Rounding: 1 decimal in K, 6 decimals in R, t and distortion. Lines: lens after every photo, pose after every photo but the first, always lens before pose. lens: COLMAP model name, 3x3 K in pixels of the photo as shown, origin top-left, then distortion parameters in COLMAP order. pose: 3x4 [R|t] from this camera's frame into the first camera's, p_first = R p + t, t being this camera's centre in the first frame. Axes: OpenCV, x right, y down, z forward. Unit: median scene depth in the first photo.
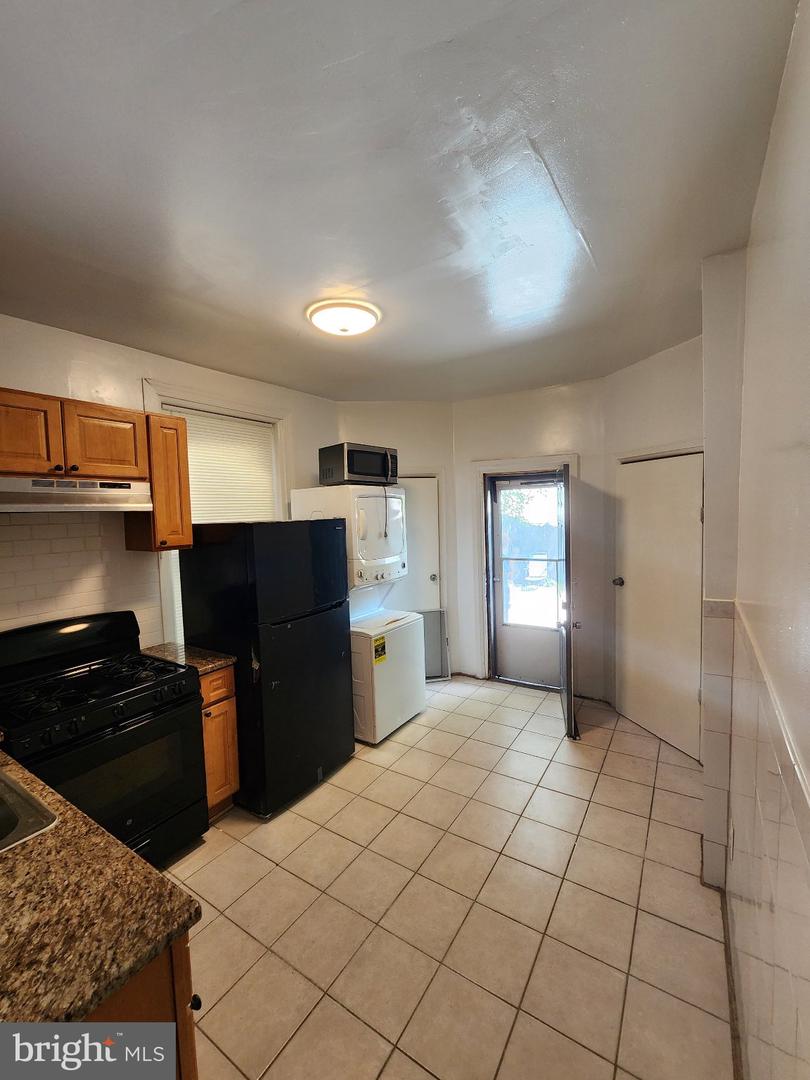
lens RADIAL K [[443.4, 0, 454.1], [0, 443.4, 541.2], [0, 0, 1]] dist [-0.004026, 0.000822]
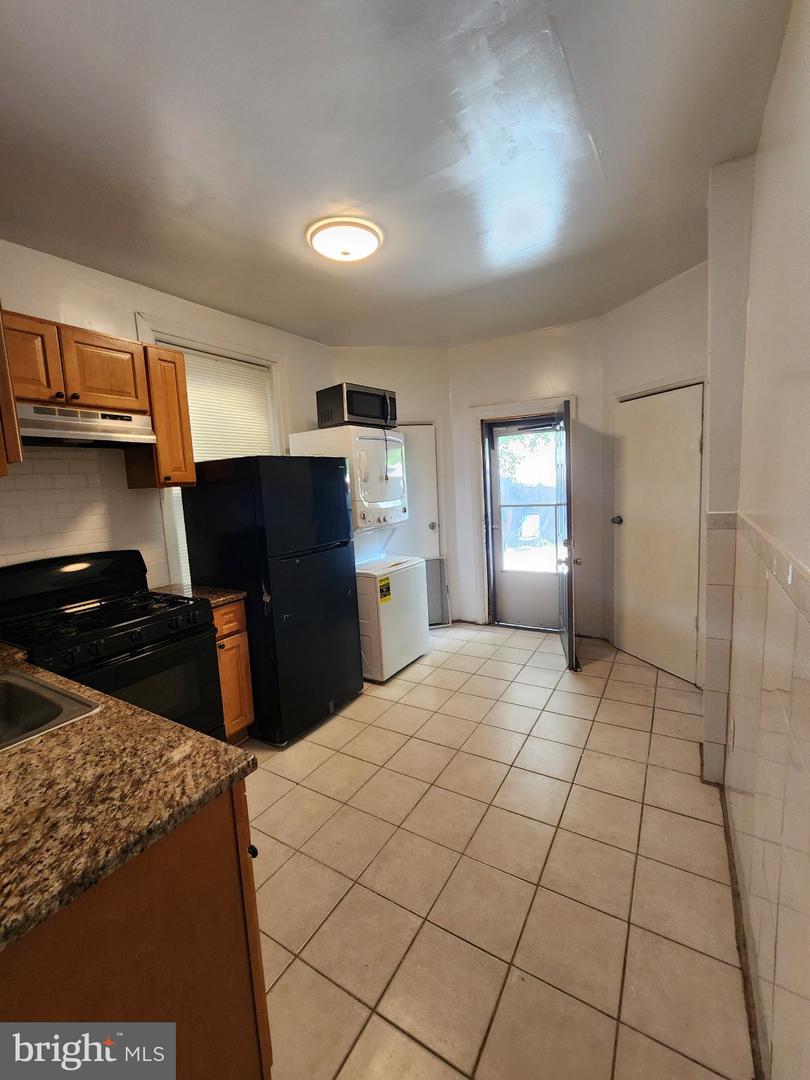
lens RADIAL K [[443.4, 0, 454.8], [0, 443.4, 536.4], [0, 0, 1]] dist [-0.004026, 0.000822]
pose [[0.999448, -0.020035, 0.026496, -0.042663], [0.018553, 0.998312, 0.055037, 0.091423], [-0.027554, -0.054515, 0.998133, -0.015777]]
